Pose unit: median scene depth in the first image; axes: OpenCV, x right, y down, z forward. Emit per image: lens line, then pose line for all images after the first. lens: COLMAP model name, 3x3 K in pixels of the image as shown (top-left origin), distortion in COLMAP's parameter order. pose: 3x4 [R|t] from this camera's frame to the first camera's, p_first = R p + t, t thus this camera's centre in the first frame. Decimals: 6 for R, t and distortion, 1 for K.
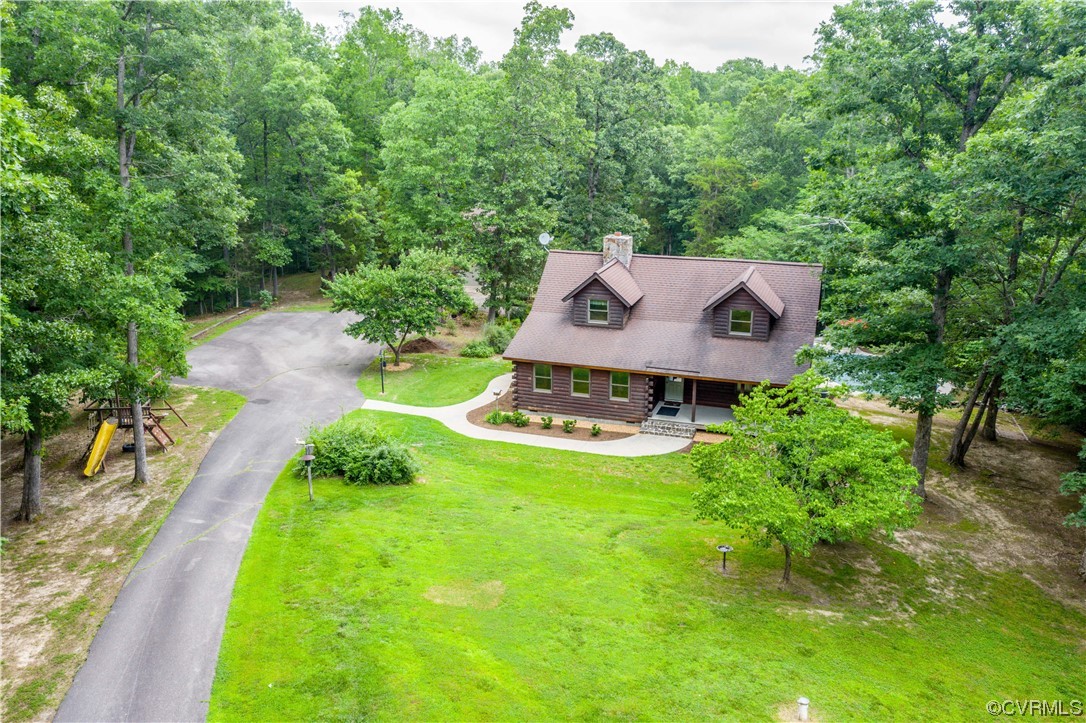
lens RADIAL K [[874.6, 0, 543.6], [0, 874.6, 363.5], [0, 0, 1]] dist [-0.000316, 0.002523]
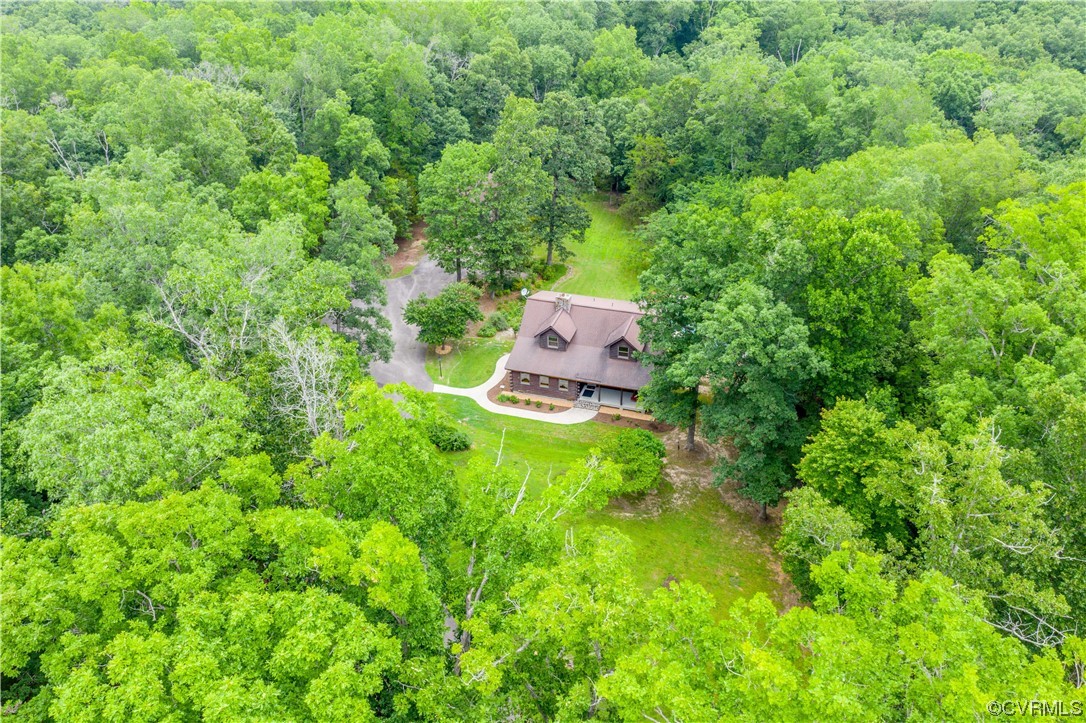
lens RADIAL K [[874.6, 0, 543.0], [0, 874.6, 360.4], [0, 0, 1]] dist [-0.000316, 0.002523]
pose [[0.999626, -0.023370, 0.014204, 0.012076], [0.019135, 0.968764, 0.247246, -0.521273], [-0.019538, -0.246882, 0.968849, -0.931861]]
